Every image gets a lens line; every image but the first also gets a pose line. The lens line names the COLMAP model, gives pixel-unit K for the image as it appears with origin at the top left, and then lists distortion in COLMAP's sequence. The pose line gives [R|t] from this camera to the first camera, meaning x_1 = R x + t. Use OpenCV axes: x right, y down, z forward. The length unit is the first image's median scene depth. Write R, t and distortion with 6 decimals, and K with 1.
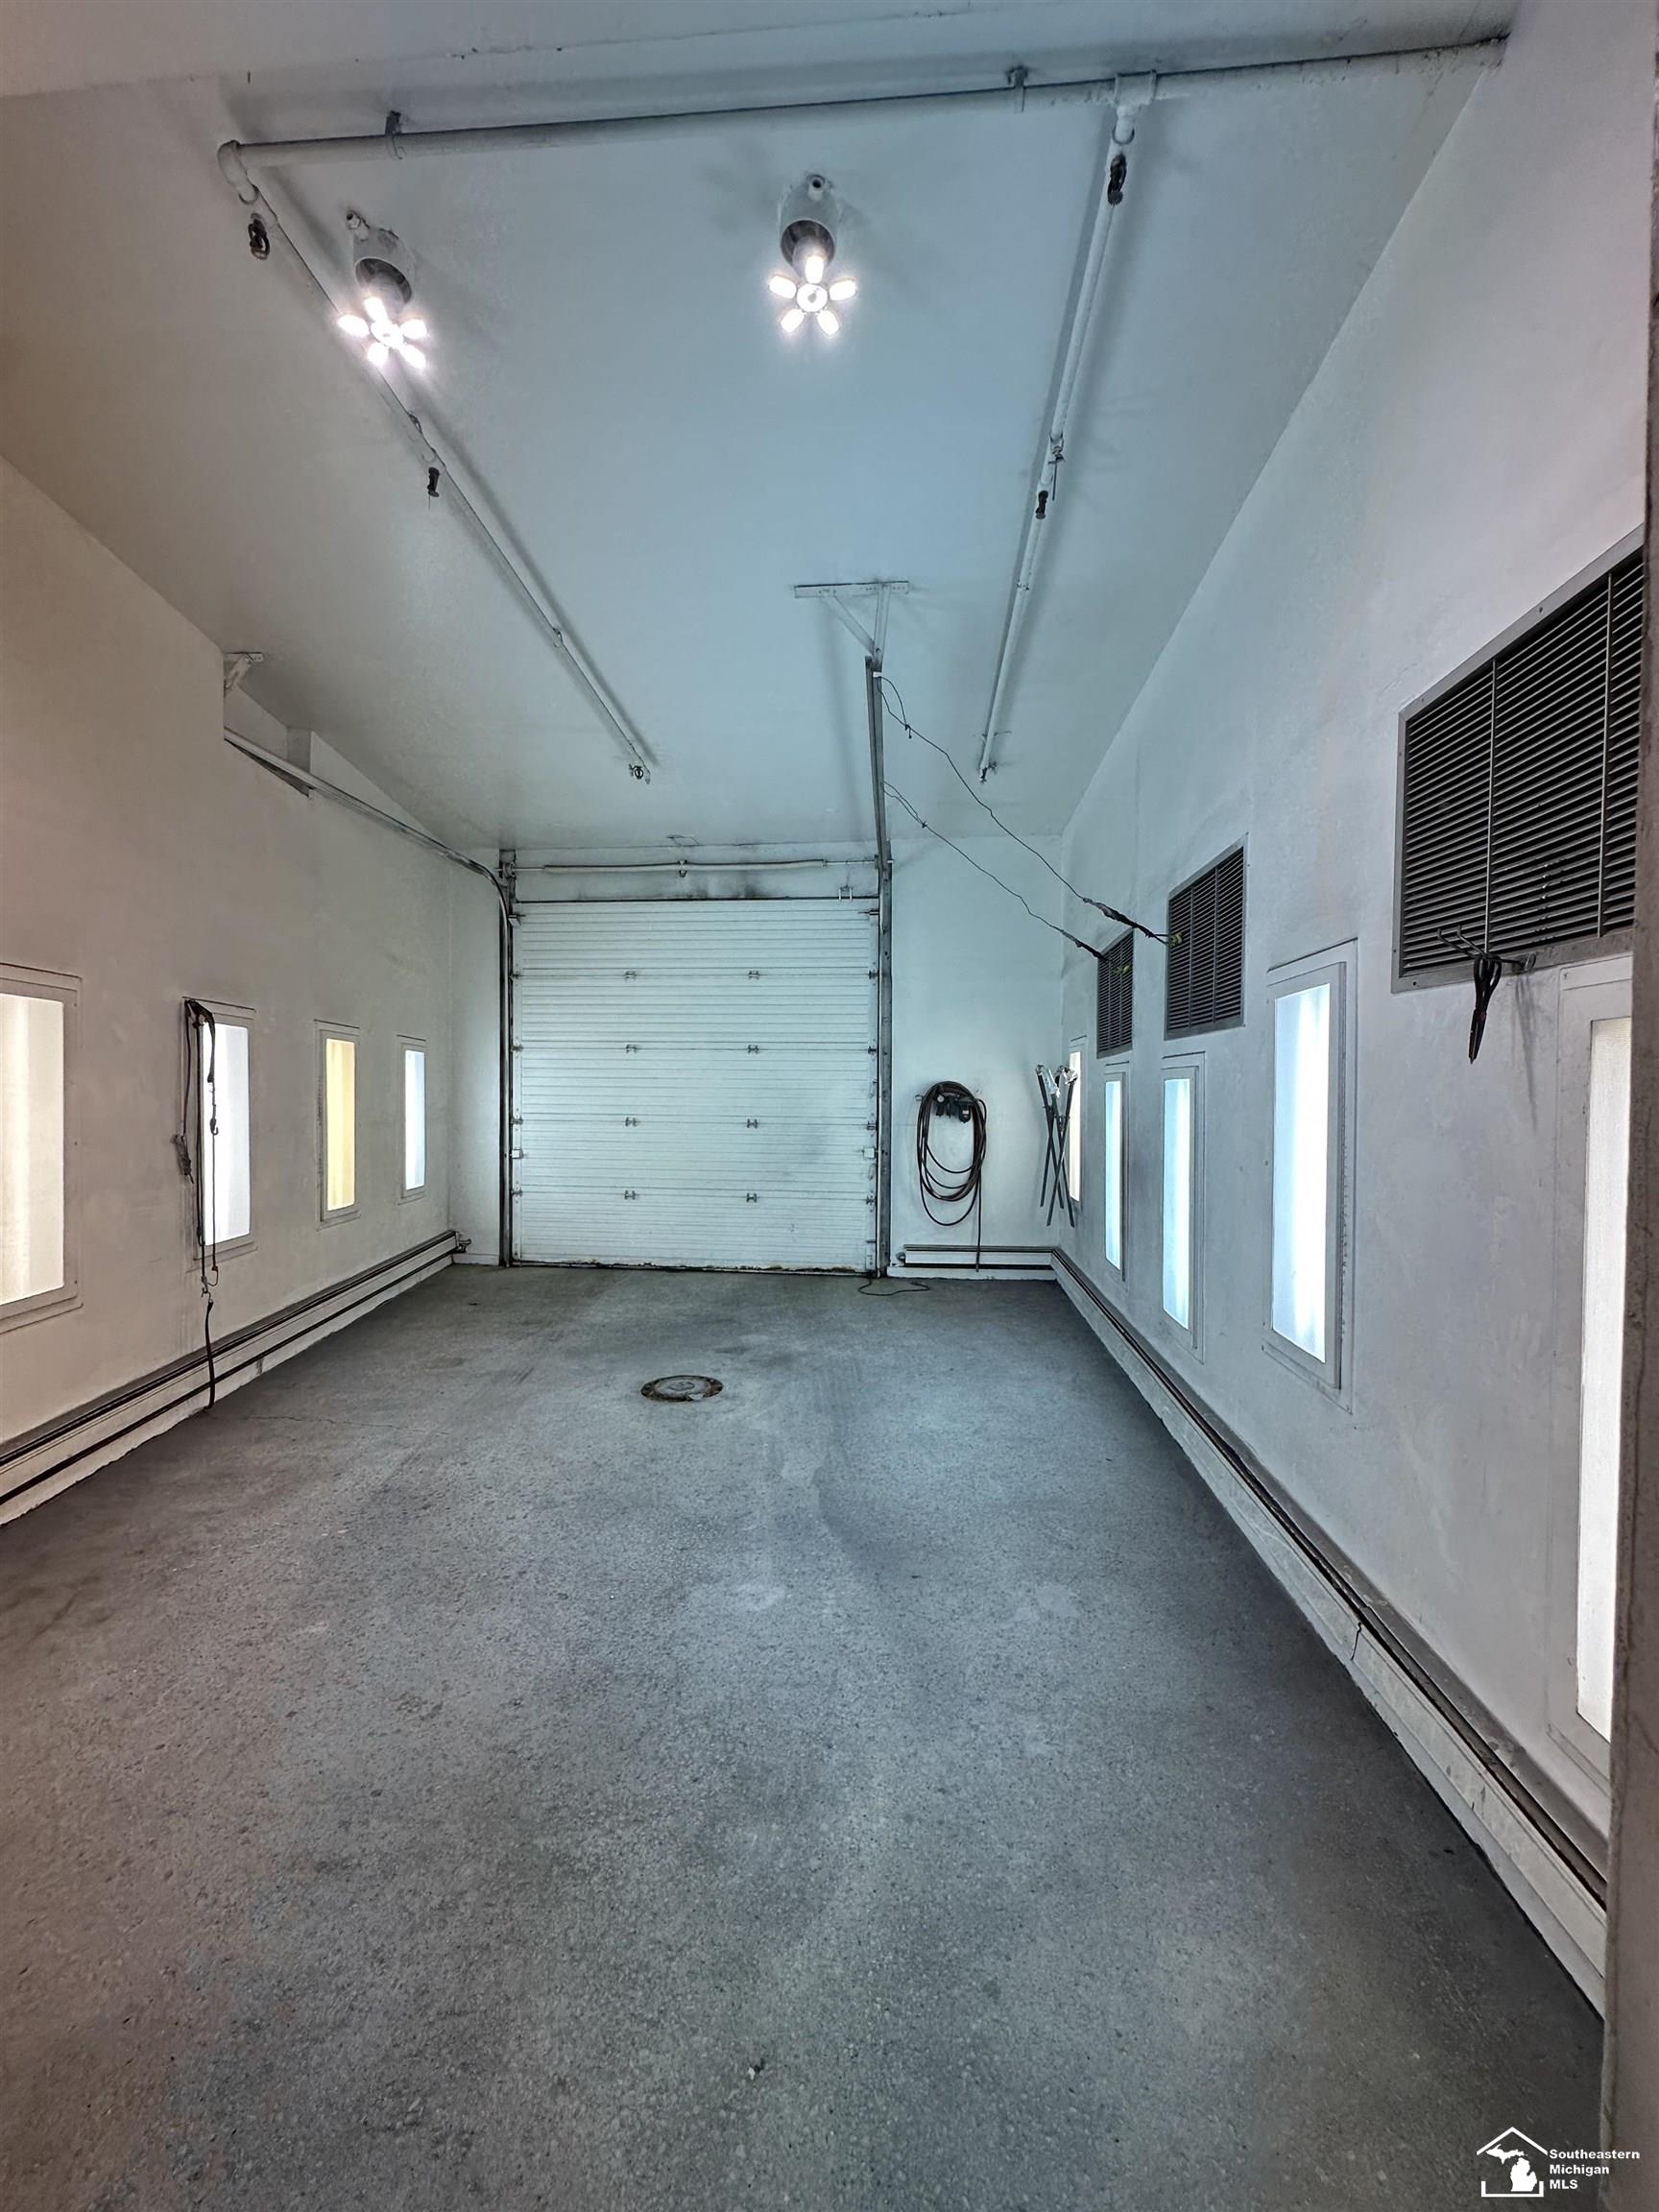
lens RADIAL K [[879.7, 0, 826.7], [0, 879.7, 1104.4], [0, 0, 1]] dist [-0.003026, 0.000613]
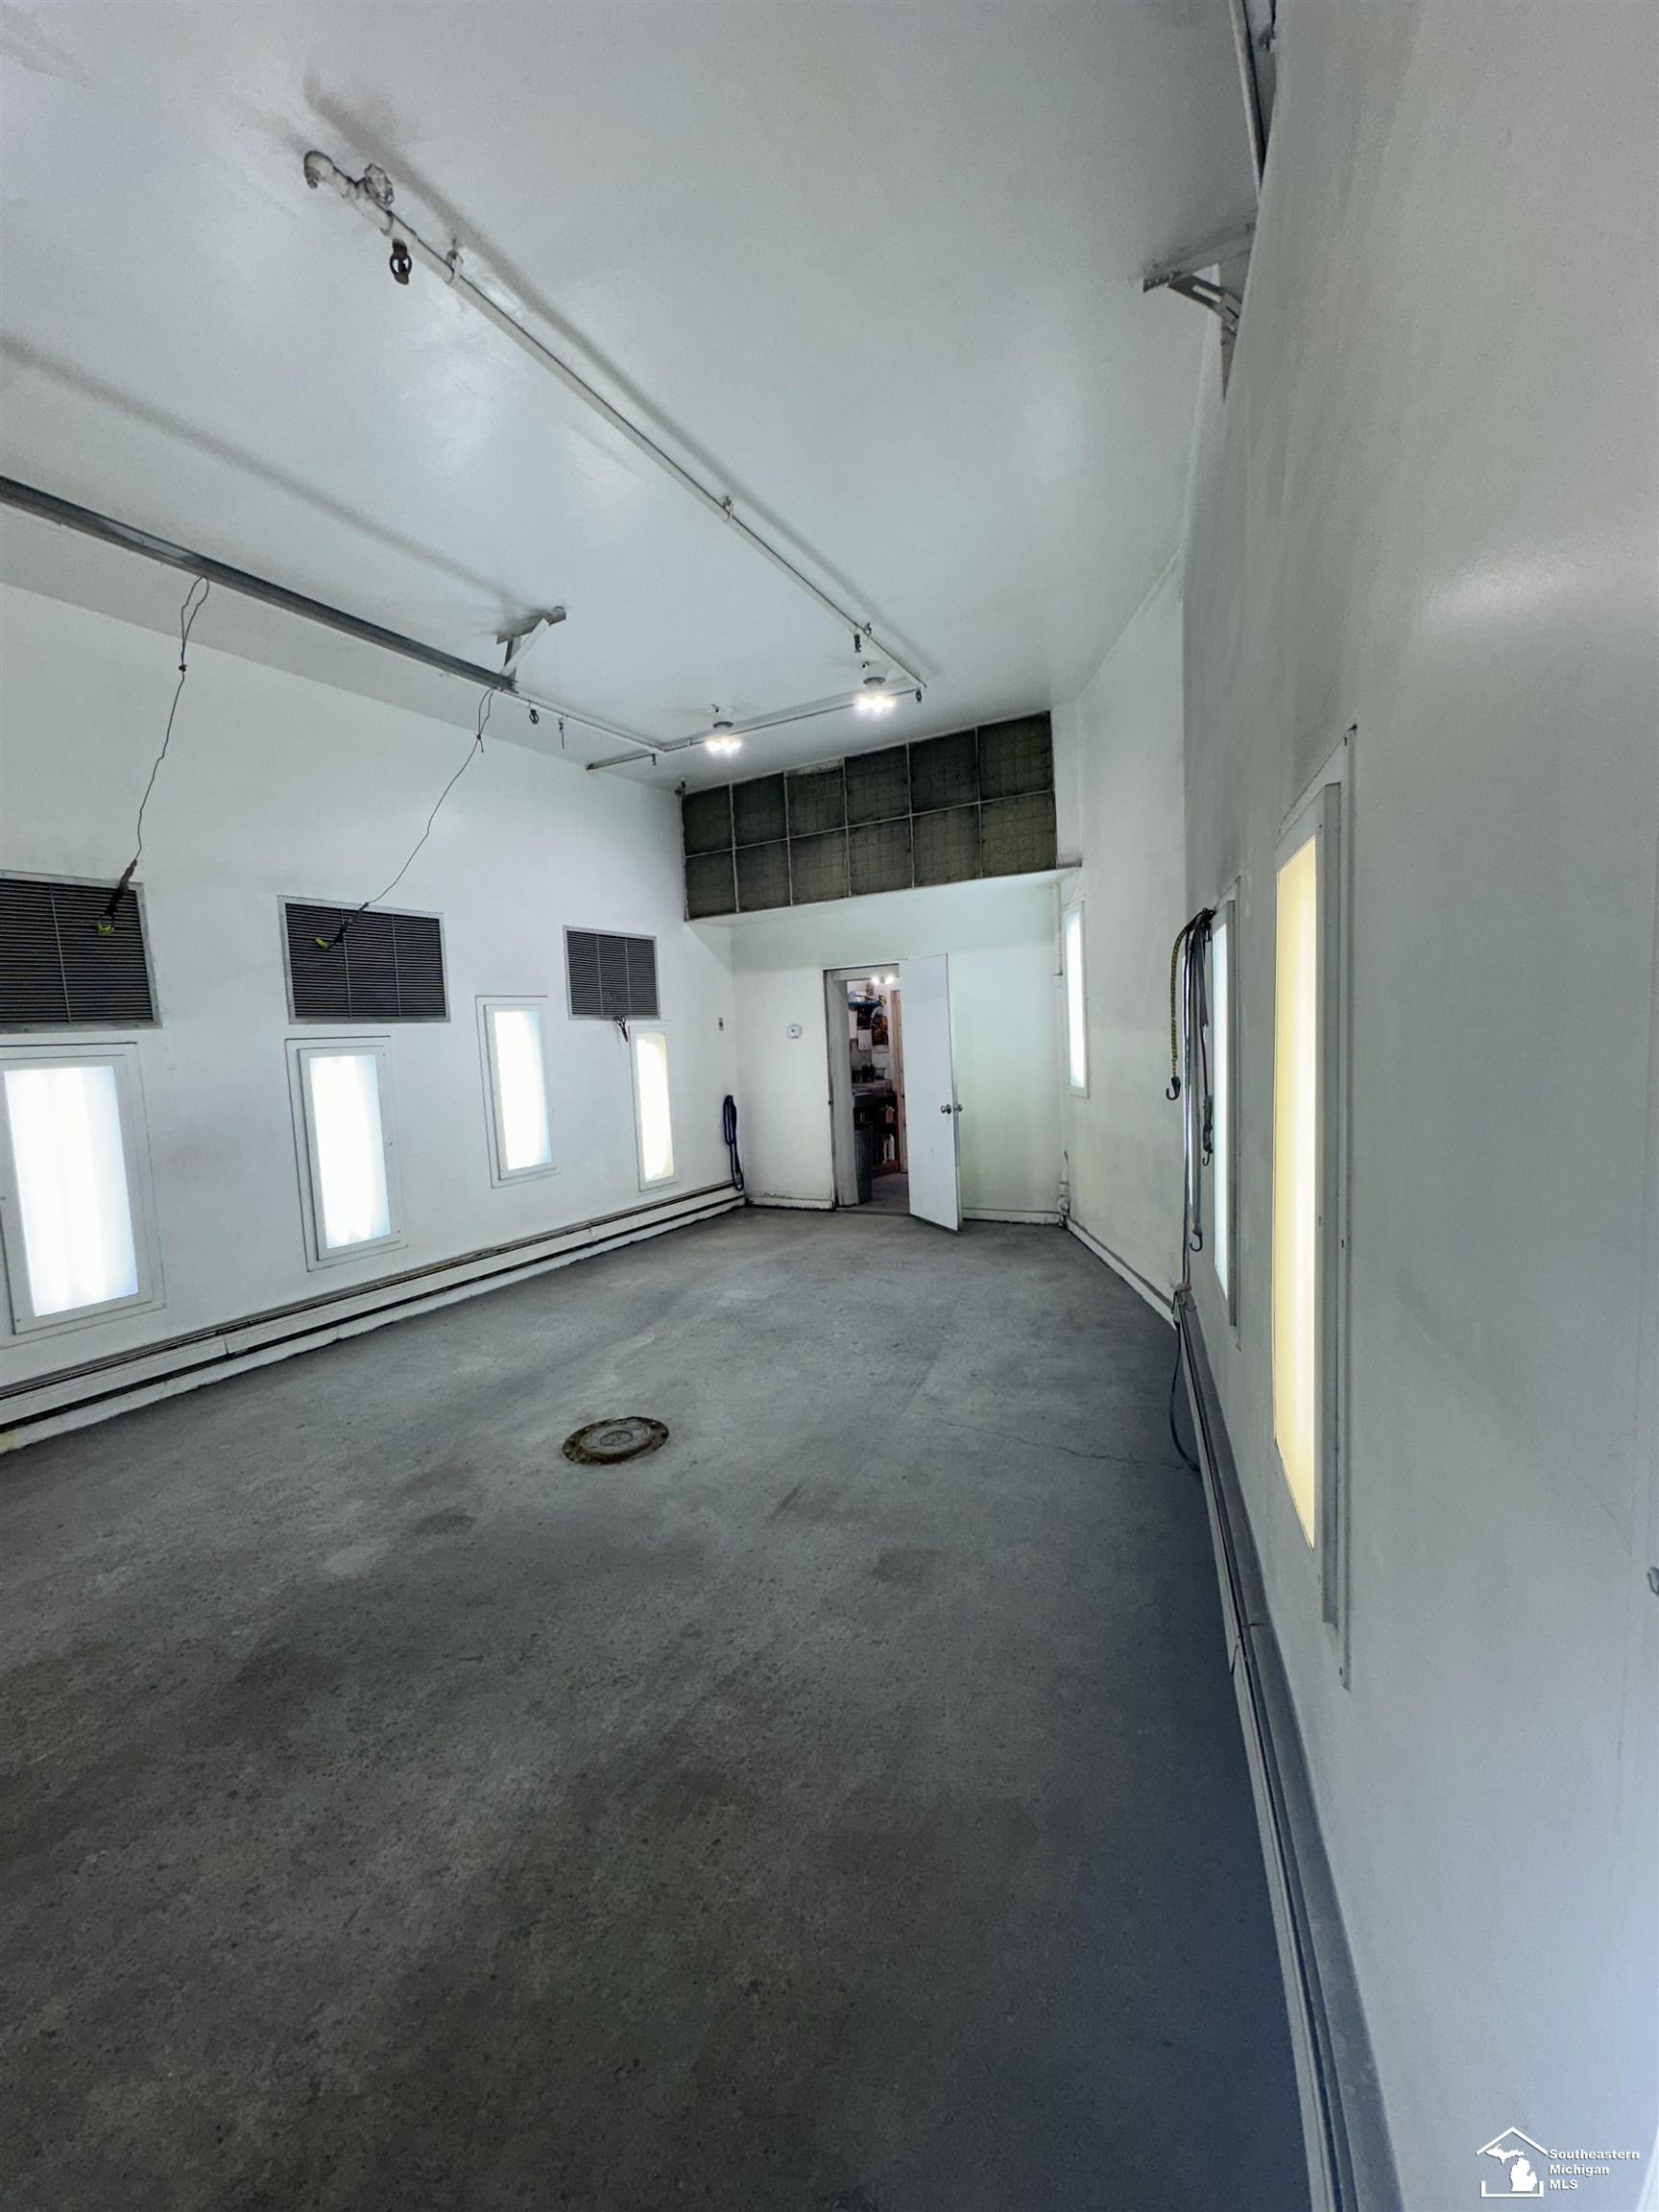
lens RADIAL K [[879.7, 0, 830.3], [0, 879.7, 1110.1], [0, 0, 1]] dist [-0.003026, 0.000613]
pose [[-0.908813, -0.000043, 0.417203, -0.748210], [0.047925, 0.993369, 0.104500, -0.048395], [-0.414441, 0.114966, -0.902785, 1.794995]]
